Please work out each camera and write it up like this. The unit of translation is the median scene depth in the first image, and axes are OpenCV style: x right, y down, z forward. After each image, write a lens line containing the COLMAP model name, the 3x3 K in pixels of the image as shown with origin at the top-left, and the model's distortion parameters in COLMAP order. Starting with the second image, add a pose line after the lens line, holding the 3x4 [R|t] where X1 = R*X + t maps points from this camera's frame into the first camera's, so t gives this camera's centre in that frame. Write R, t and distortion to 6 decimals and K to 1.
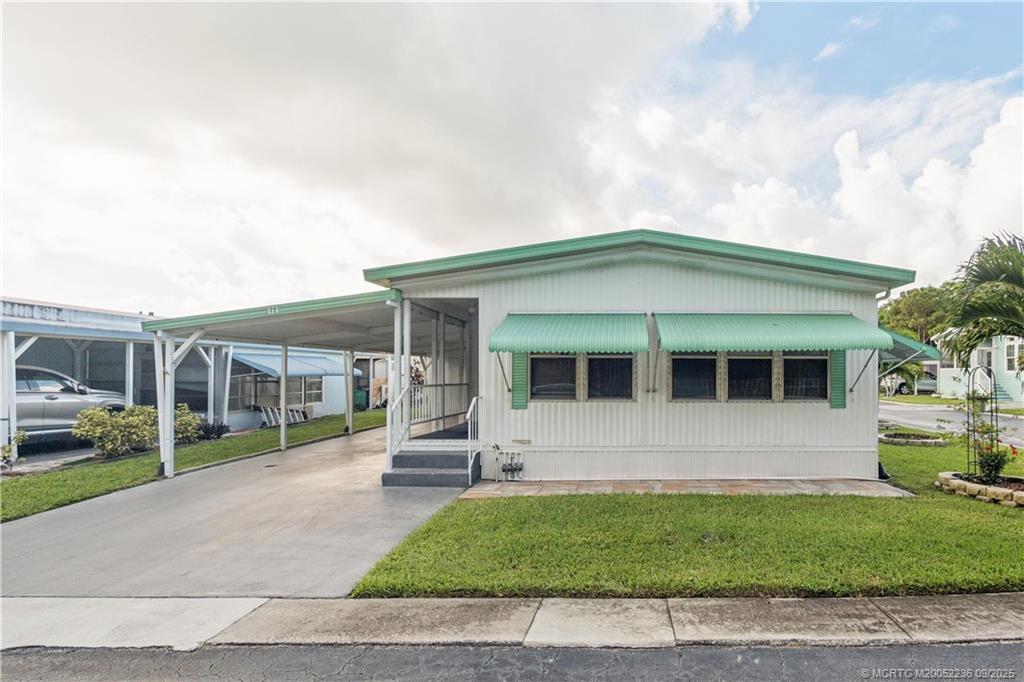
lens RADIAL K [[541.7, 0, 477.0], [0, 541.7, 378.6], [0, 0, 1]] dist [-0.016872, 0.006941]
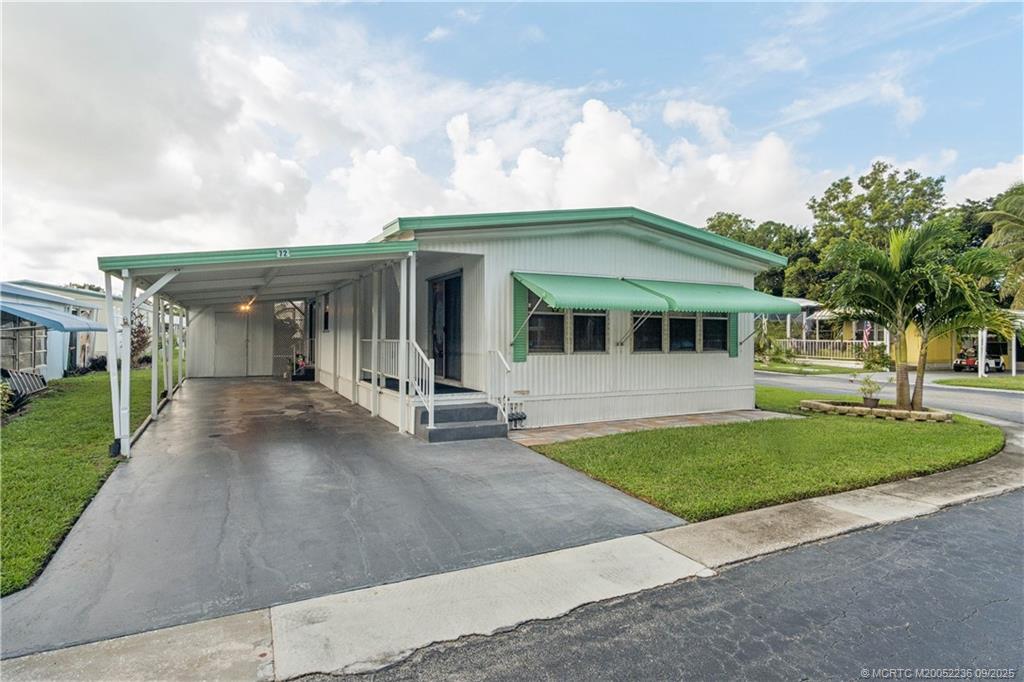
lens RADIAL K [[541.7, 0, 508.7], [0, 541.7, 332.6], [0, 0, 1]] dist [-0.016872, 0.006941]
pose [[0.896320, 0.005836, 0.443370, -0.414876], [-0.004801, 0.999982, -0.003458, 0.002321], [-0.443382, 0.000971, 0.896332, 0.053735]]
